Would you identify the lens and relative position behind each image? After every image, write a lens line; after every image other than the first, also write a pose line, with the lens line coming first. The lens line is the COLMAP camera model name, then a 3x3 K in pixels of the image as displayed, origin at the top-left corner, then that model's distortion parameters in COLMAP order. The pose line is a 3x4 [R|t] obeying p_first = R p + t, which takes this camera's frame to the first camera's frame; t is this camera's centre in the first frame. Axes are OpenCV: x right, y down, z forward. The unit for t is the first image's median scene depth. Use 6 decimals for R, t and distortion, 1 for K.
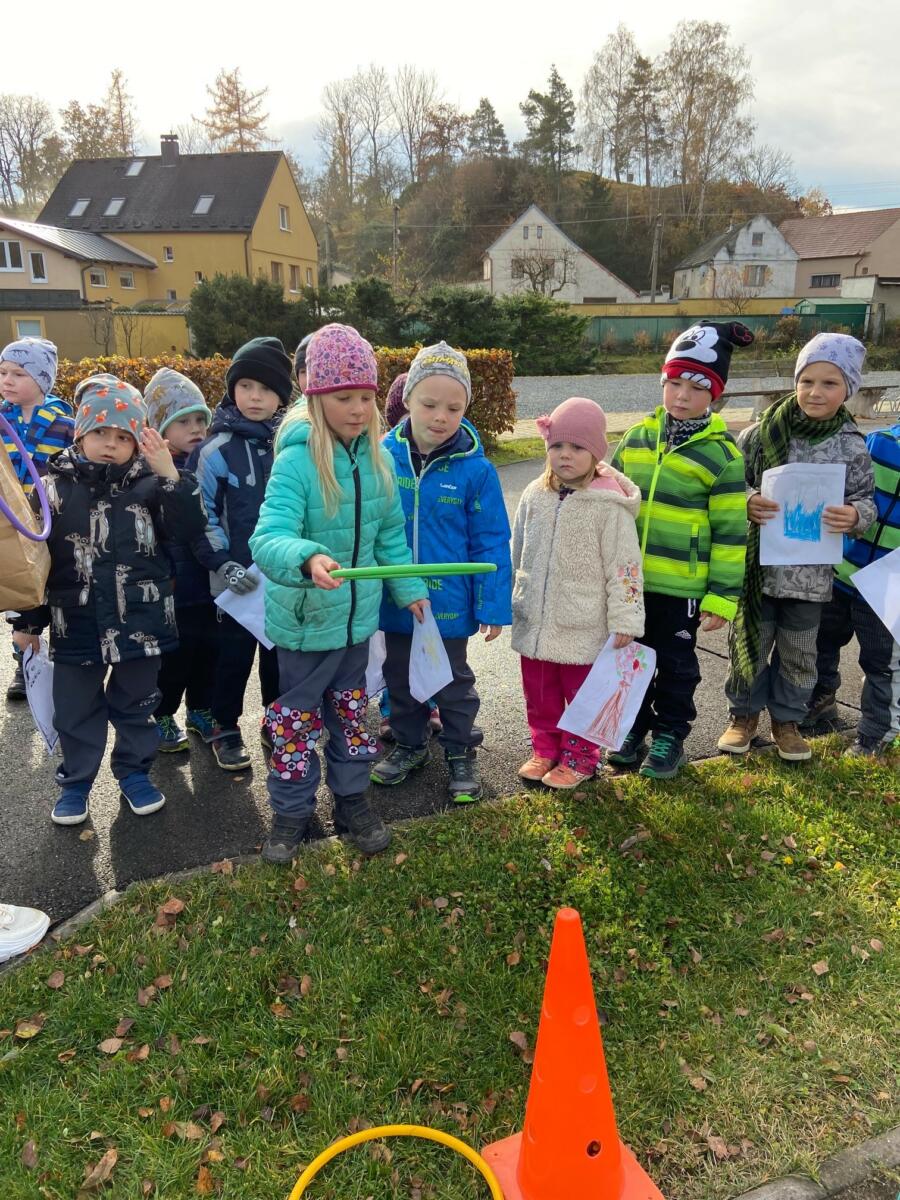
lens RADIAL K [[905.6, 0, 459.5], [0, 905.6, 591.8], [0, 0, 1]] dist [0.119323, -0.150984]
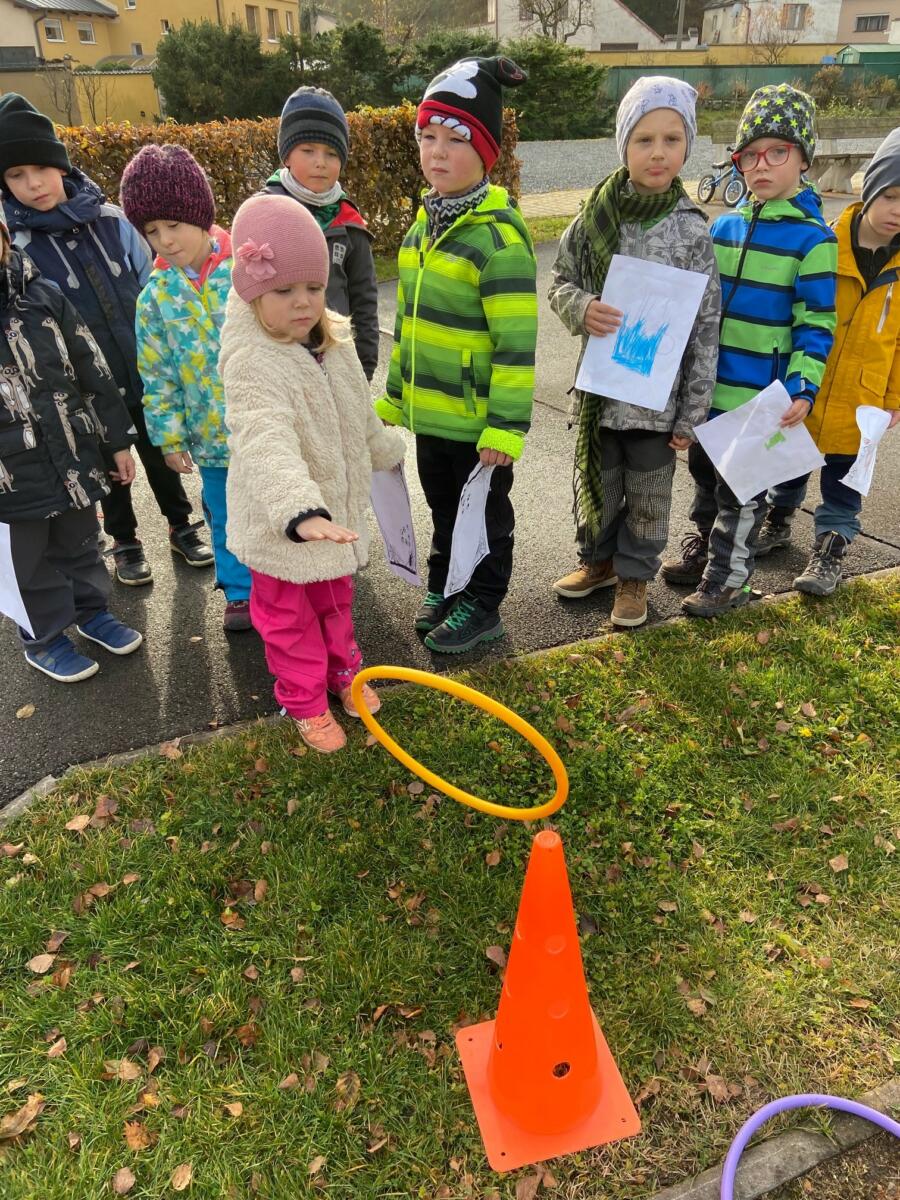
lens RADIAL K [[905.6, 0, 462.2], [0, 905.6, 601.5], [0, 0, 1]] dist [0.119323, -0.150984]
pose [[0.999921, -0.010910, -0.006221, 0.030884], [0.012037, 0.973814, 0.227026, -0.038100], [0.003582, -0.227083, 0.973869, 0.162702]]
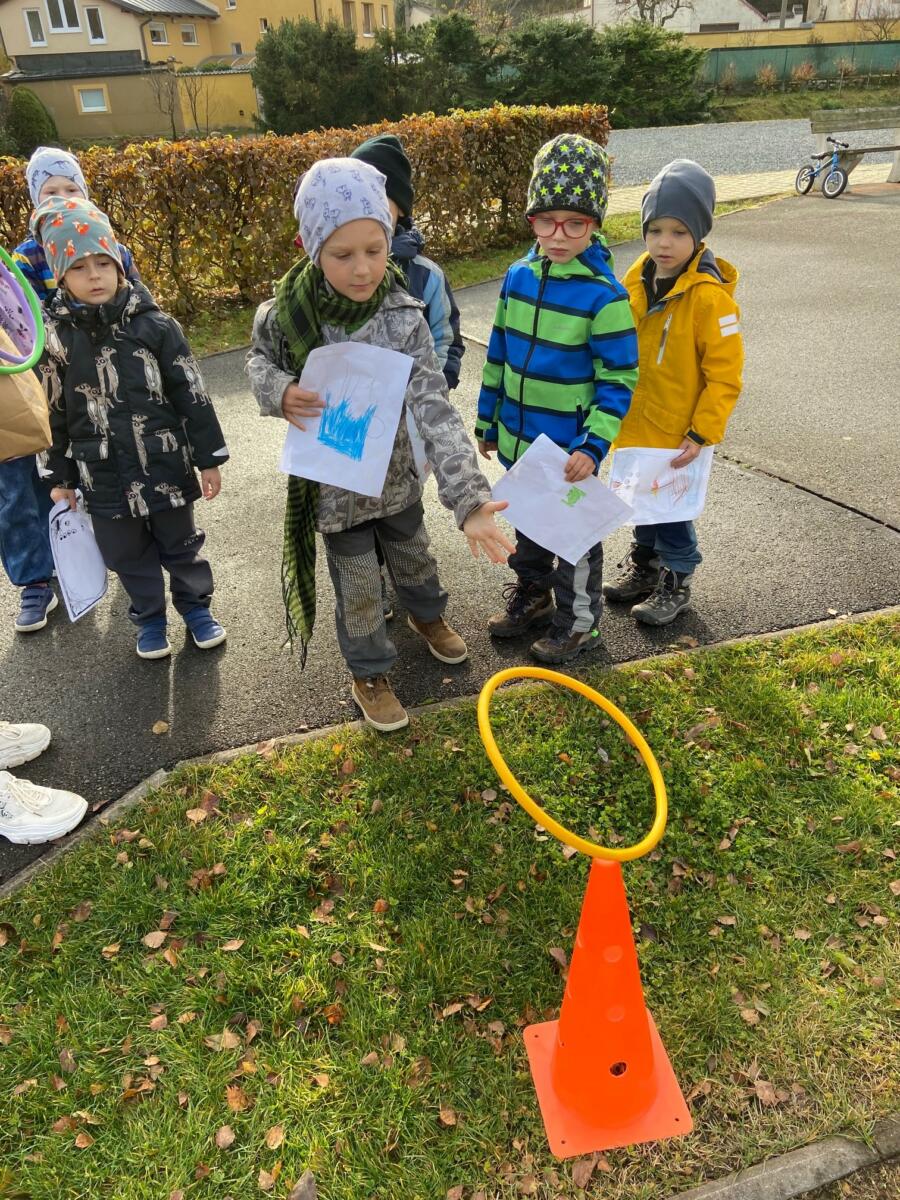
lens RADIAL K [[905.6, 0, 455.2], [0, 905.6, 607.2], [0, 0, 1]] dist [0.119323, -0.150984]
pose [[0.994609, 0.009622, -0.103249, 0.038423], [0.015622, 0.970418, 0.240924, -0.076219], [0.102513, -0.241238, 0.965037, 0.117385]]
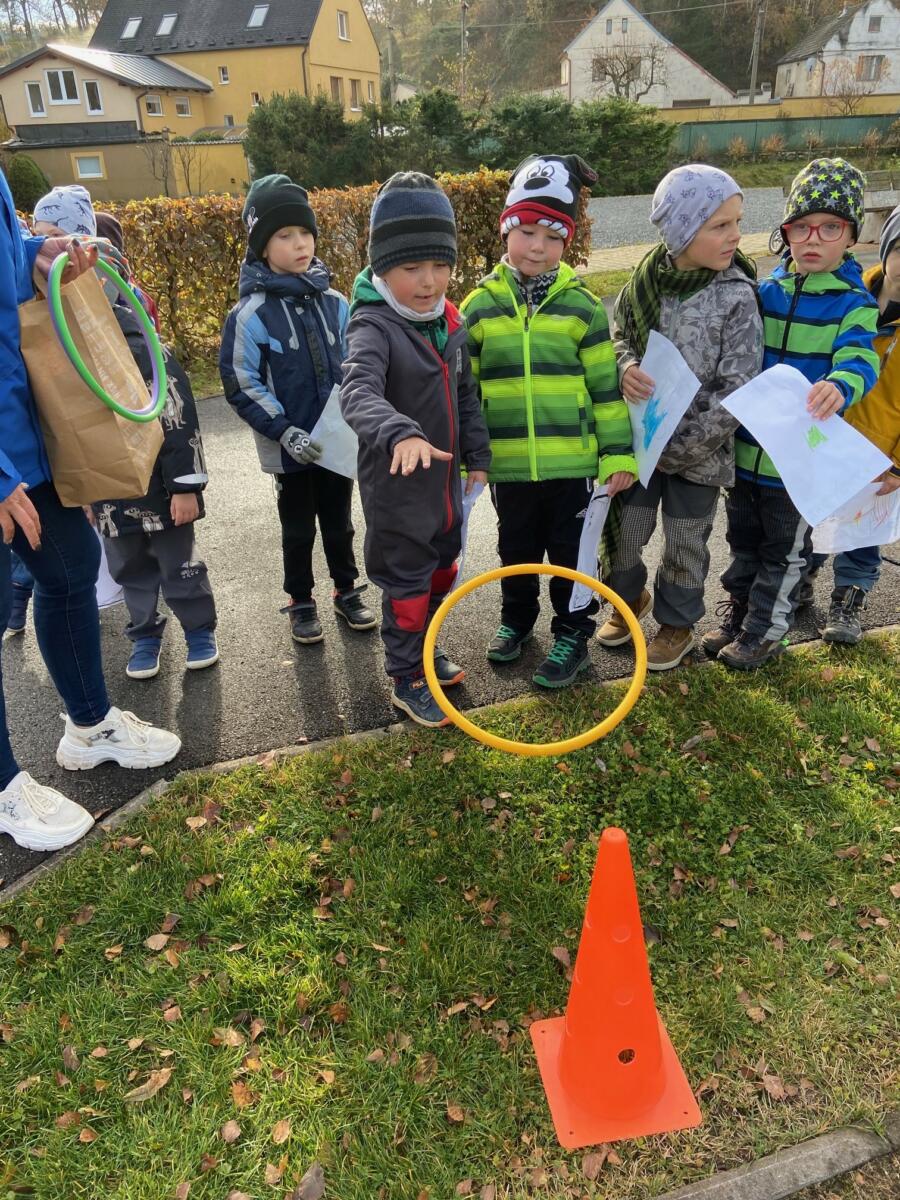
lens RADIAL K [[905.6, 0, 439.2], [0, 905.6, 593.8], [0, 0, 1]] dist [0.119323, -0.150984]
pose [[0.994964, 0.005557, -0.100083, 0.021500], [0.011608, 0.985357, 0.170109, -0.039300], [0.099563, -0.170414, 0.980330, 0.086180]]
